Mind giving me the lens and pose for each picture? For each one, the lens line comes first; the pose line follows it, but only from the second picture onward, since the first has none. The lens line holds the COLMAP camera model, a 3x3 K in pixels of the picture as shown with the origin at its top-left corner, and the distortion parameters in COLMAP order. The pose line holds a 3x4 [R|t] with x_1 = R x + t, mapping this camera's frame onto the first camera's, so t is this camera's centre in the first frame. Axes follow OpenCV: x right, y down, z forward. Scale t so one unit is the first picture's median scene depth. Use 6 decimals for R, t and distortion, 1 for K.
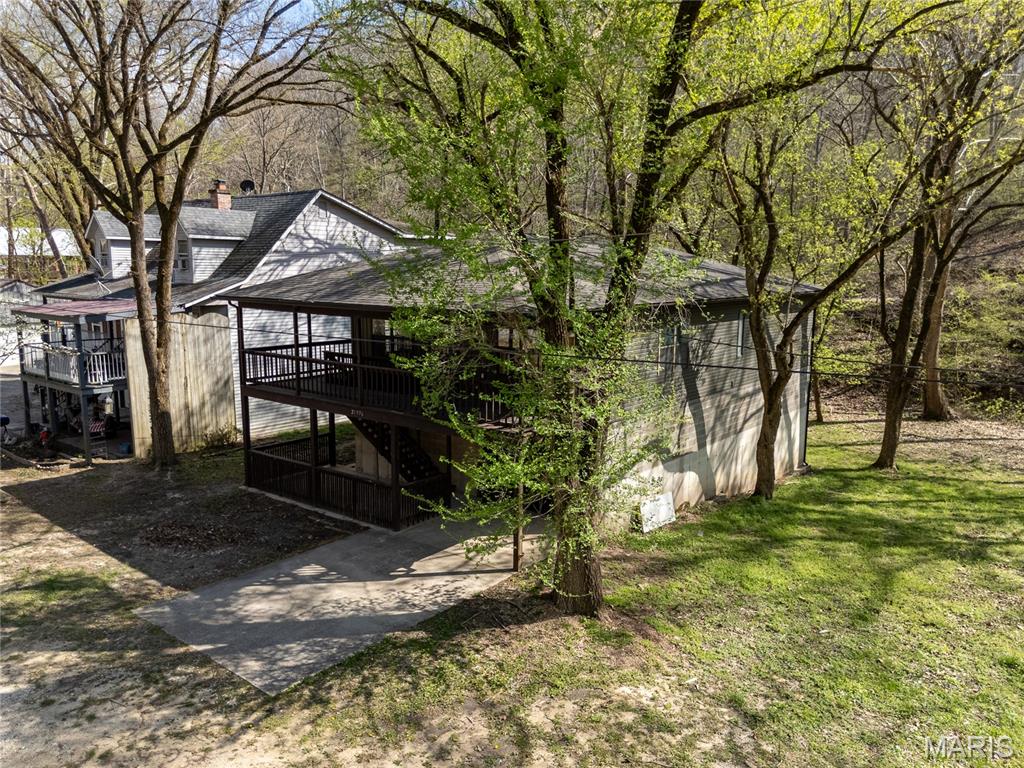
lens RADIAL K [[715.7, 0, 512.0], [0, 715.7, 384.0], [0, 0, 1]] dist [-0.041739, -0.000419]
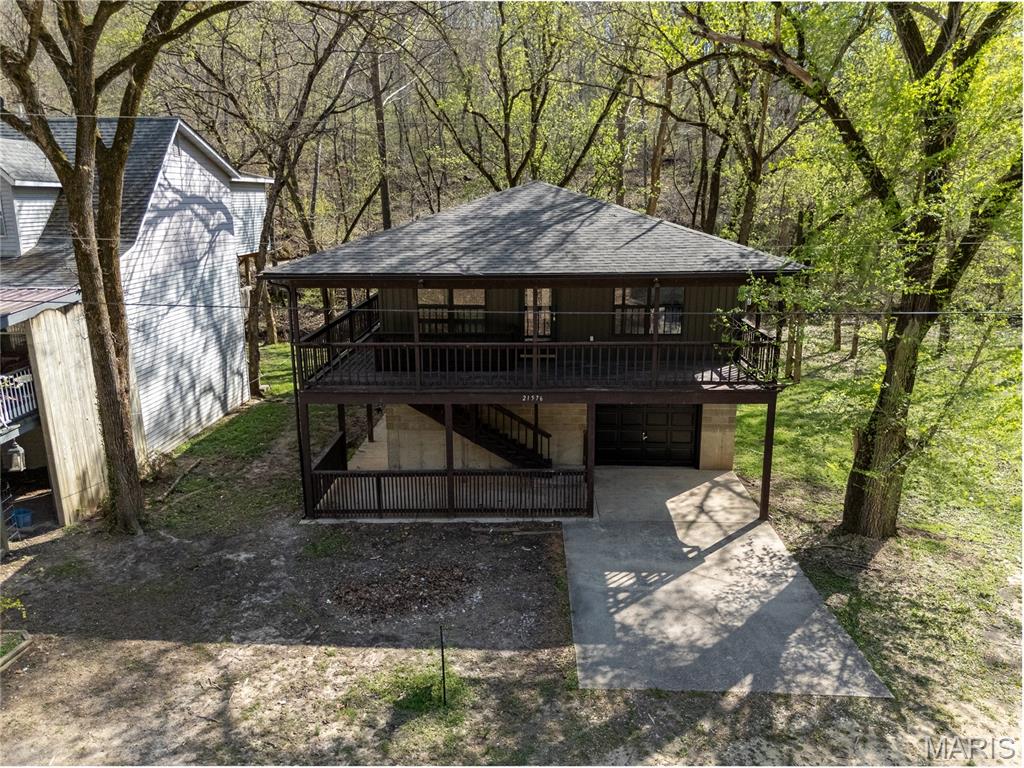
lens RADIAL K [[719.6, 0, 512.0], [0, 719.6, 384.0], [0, 0, 1]] dist [0.010119, 0.001073]
pose [[0.833744, -0.152396, 0.530703, -0.753944], [0.110073, 0.987738, 0.110710, -0.080774], [-0.541068, -0.033888, 0.840296, 0.301806]]
